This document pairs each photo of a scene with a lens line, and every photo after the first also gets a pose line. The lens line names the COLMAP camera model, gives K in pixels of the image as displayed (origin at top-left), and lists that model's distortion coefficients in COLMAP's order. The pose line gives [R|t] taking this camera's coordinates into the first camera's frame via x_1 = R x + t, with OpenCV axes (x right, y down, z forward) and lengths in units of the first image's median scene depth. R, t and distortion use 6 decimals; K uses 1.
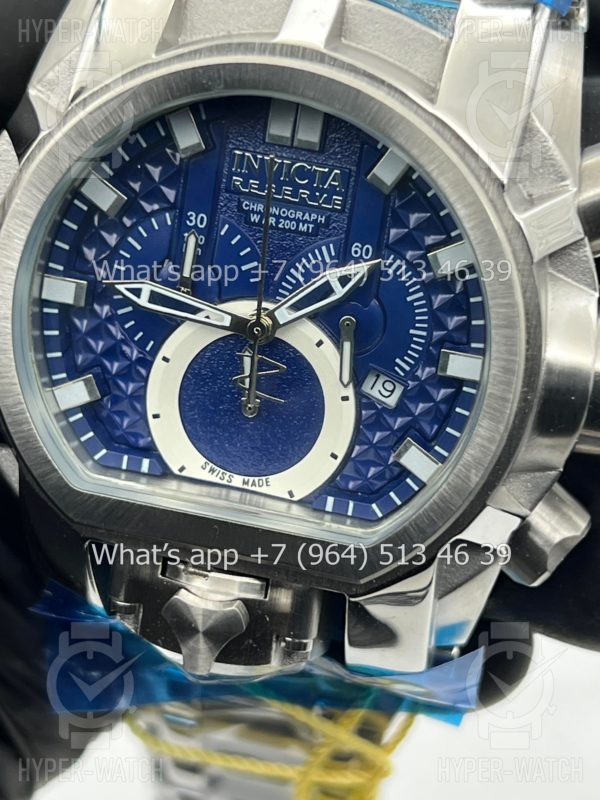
lens RADIAL K [[1846.7, 0, 303.0], [0, 1846.7, 394.6], [0, 0, 1]] dist [0.195676, 0.000000]
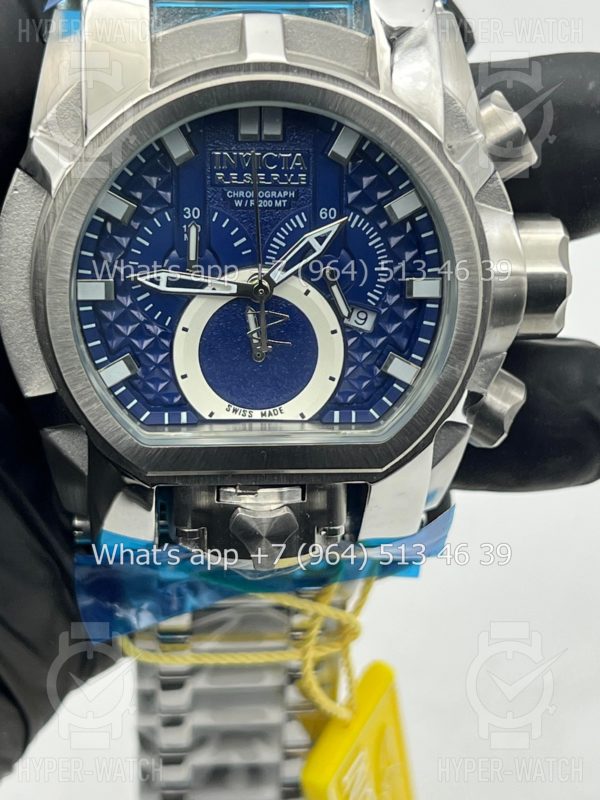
lens RADIAL K [[1846.7, 0, 294.7], [0, 1846.7, 403.1], [0, 0, 1]] dist [0.195676, 0.000000]
pose [[0.955853, -0.204006, 0.211488, -0.279146], [0.195665, 0.978841, 0.059876, -0.030971], [-0.219228, -0.015852, 0.975545, -0.221696]]
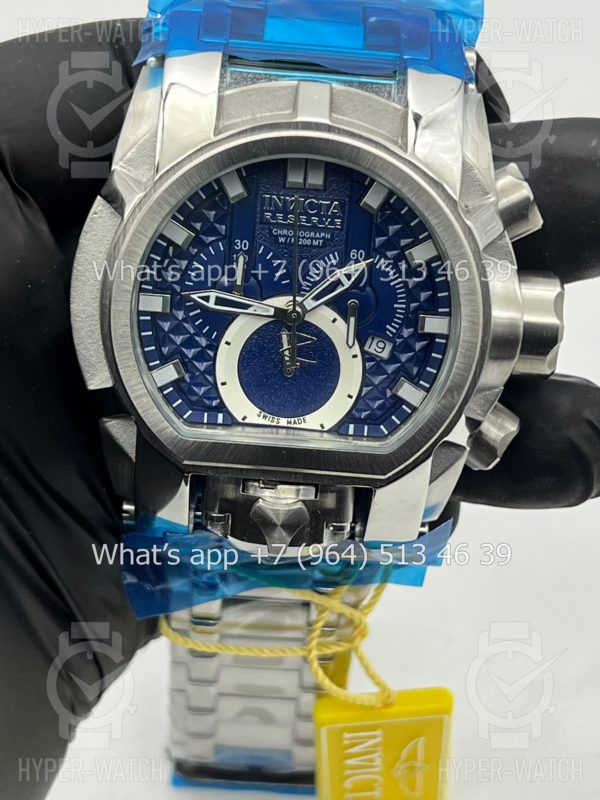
lens RADIAL K [[1846.7, 0, 301.8], [0, 1846.7, 399.9], [0, 0, 1]] dist [0.195676, 0.000000]
pose [[0.979562, -0.112212, 0.166932, -0.267431], [0.112603, 0.993614, 0.007151, 0.021419], [-0.166668, 0.011793, 0.985943, -0.437625]]
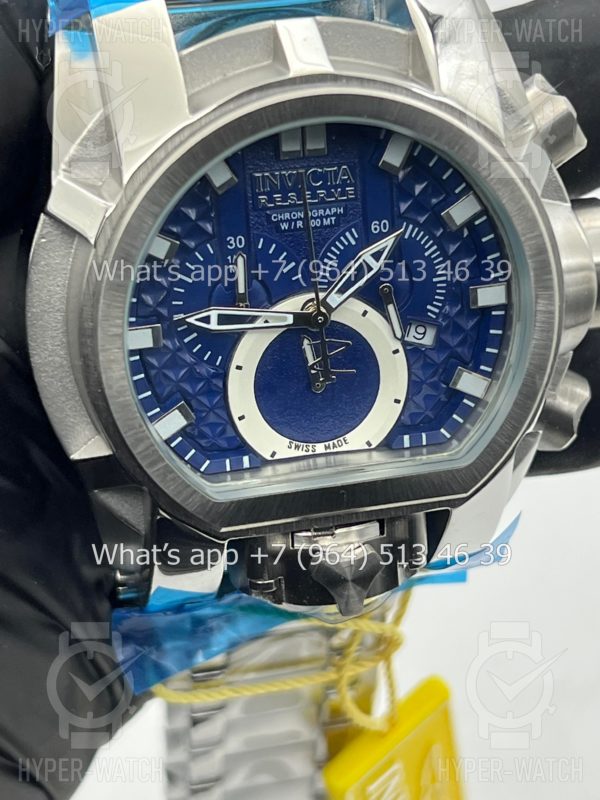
lens RADIAL K [[1846.7, 0, 302.1], [0, 1846.7, 404.0], [0, 0, 1]] dist [0.195676, 0.000000]
pose [[0.897372, -0.319605, 0.304263, -0.397506], [0.291616, 0.947006, 0.134687, -0.141579], [-0.331186, -0.032137, 0.943018, -0.083441]]
